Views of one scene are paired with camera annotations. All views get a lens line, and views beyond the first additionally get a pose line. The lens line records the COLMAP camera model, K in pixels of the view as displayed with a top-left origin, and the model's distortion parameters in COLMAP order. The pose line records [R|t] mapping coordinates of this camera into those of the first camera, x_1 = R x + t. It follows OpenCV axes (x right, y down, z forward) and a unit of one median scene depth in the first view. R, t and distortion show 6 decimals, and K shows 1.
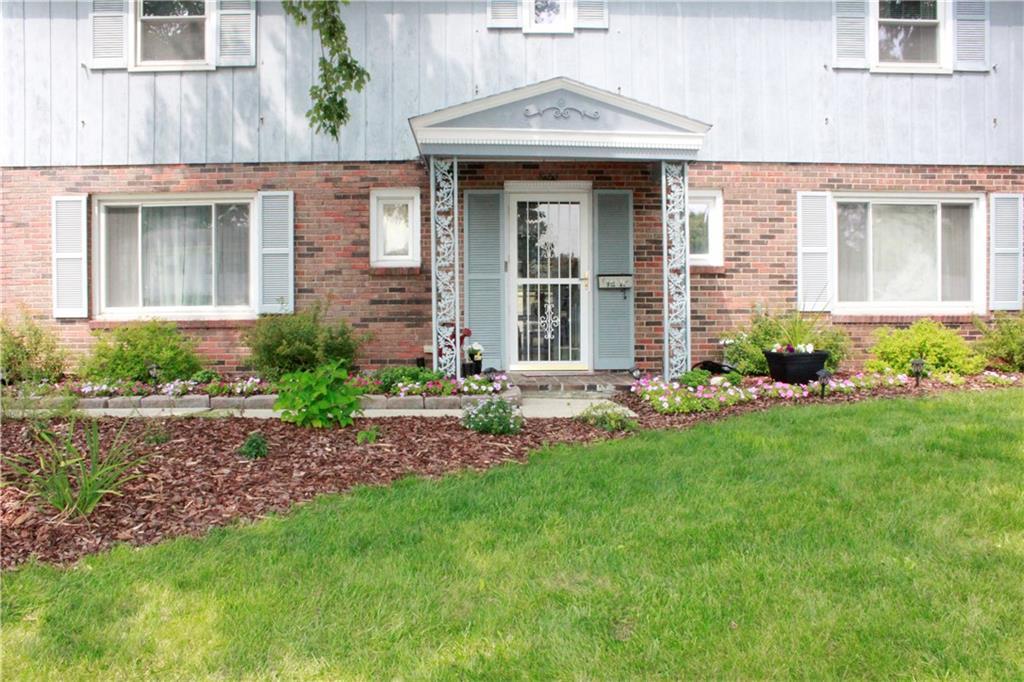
lens RADIAL K [[854.4, 0, 509.7], [0, 854.4, 355.0], [0, 0, 1]] dist [-0.164540, 0.148054]
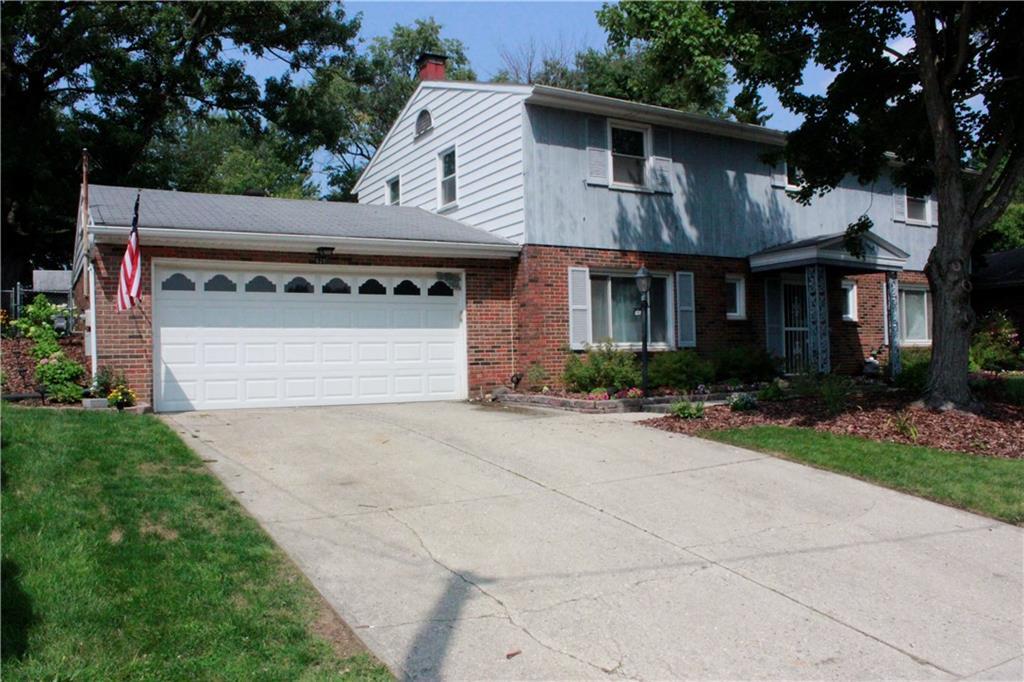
lens RADIAL K [[854.4, 0, 509.7], [0, 854.4, 355.0], [0, 0, 1]] dist [-0.164540, 0.148054]
pose [[0.878271, -0.008357, 0.478090, -1.354284], [0.033232, 0.998496, -0.043594, 0.026272], [-0.477007, 0.054175, 0.877228, -0.270559]]
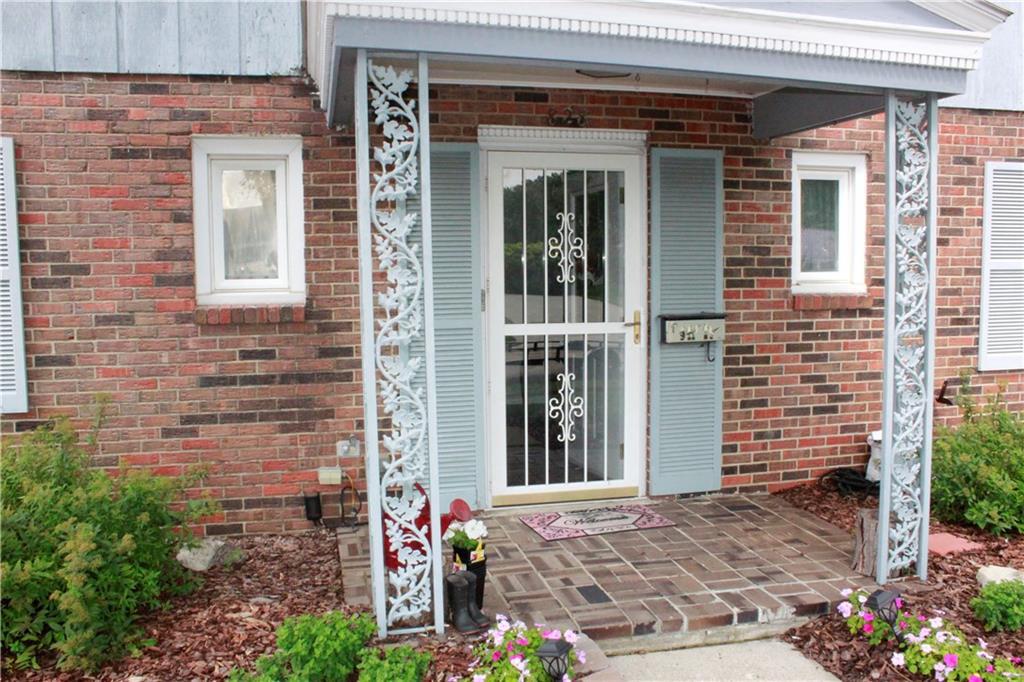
lens RADIAL K [[854.4, 0, 509.7], [0, 854.4, 355.0], [0, 0, 1]] dist [-0.164540, 0.148054]
pose [[0.980403, -0.023516, 0.195592, -0.086707], [0.011894, 0.998104, 0.060383, -0.102873], [-0.196641, -0.056873, 0.978825, 0.516375]]
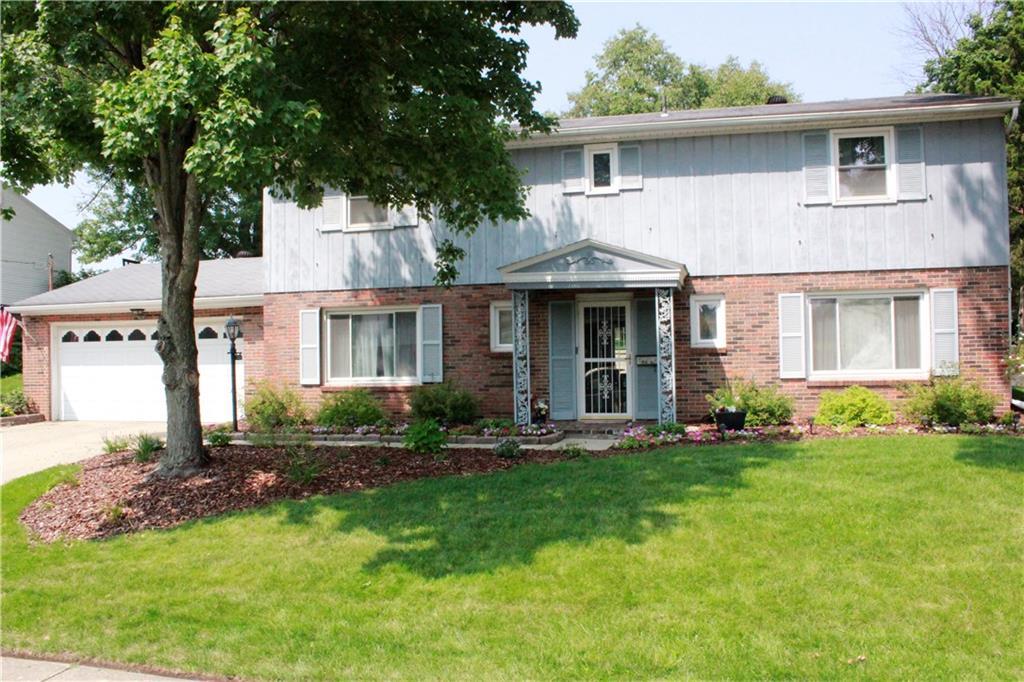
lens RADIAL K [[854.4, 0, 509.7], [0, 854.4, 355.0], [0, 0, 1]] dist [-0.164540, 0.148054]
pose [[0.963431, -0.011333, -0.267717, 0.288602], [0.000407, 0.999166, -0.040830, -0.034460], [0.267957, 0.039228, 0.962632, -0.494207]]
